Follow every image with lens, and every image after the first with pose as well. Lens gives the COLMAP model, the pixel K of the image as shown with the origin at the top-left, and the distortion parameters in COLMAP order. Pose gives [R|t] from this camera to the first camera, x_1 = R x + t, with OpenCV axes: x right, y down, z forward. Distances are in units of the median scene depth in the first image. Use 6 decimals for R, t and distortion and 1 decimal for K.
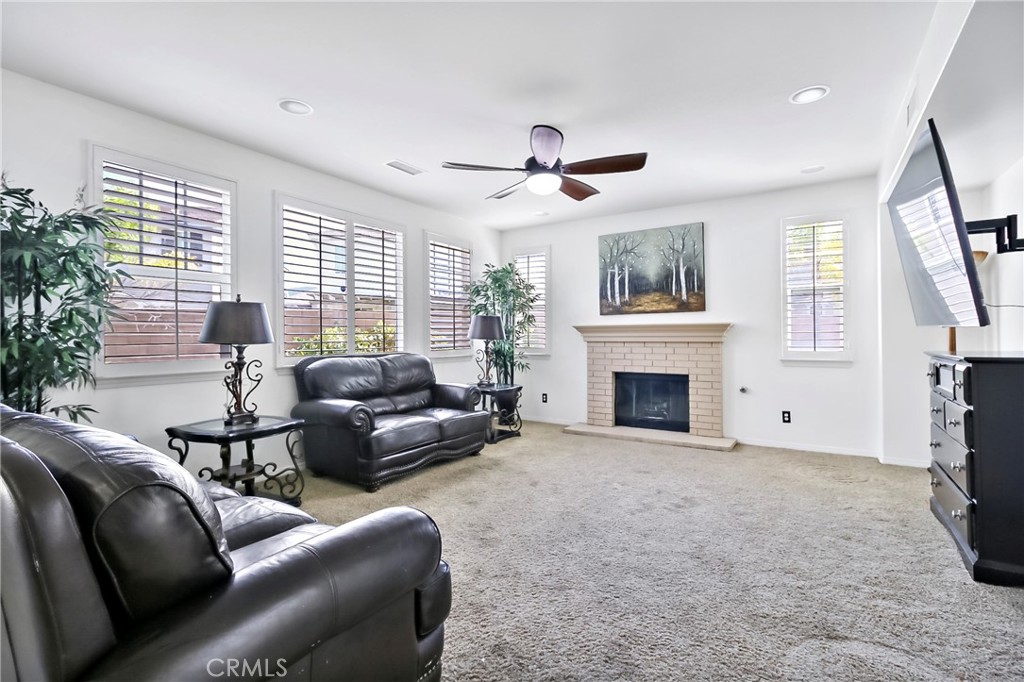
lens RADIAL K [[479.9, 0, 541.1], [0, 479.9, 337.1], [0, 0, 1]] dist [-0.000422, -0.000460]
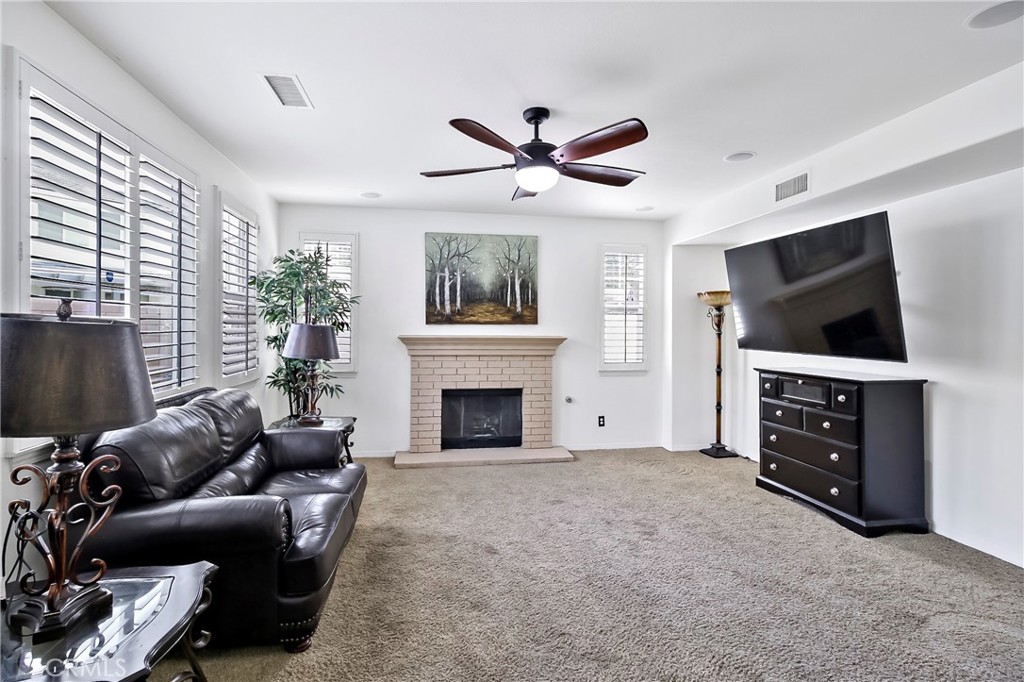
lens RADIAL K [[479.9, 0, 515.8], [0, 479.9, 334.2], [0, 0, 1]] dist [-0.000422, -0.000460]
pose [[0.756153, 0.005241, 0.654374, -0.343130], [-0.012720, 0.999897, 0.006689, -0.038524], [-0.654271, -0.013381, 0.756141, 0.258427]]
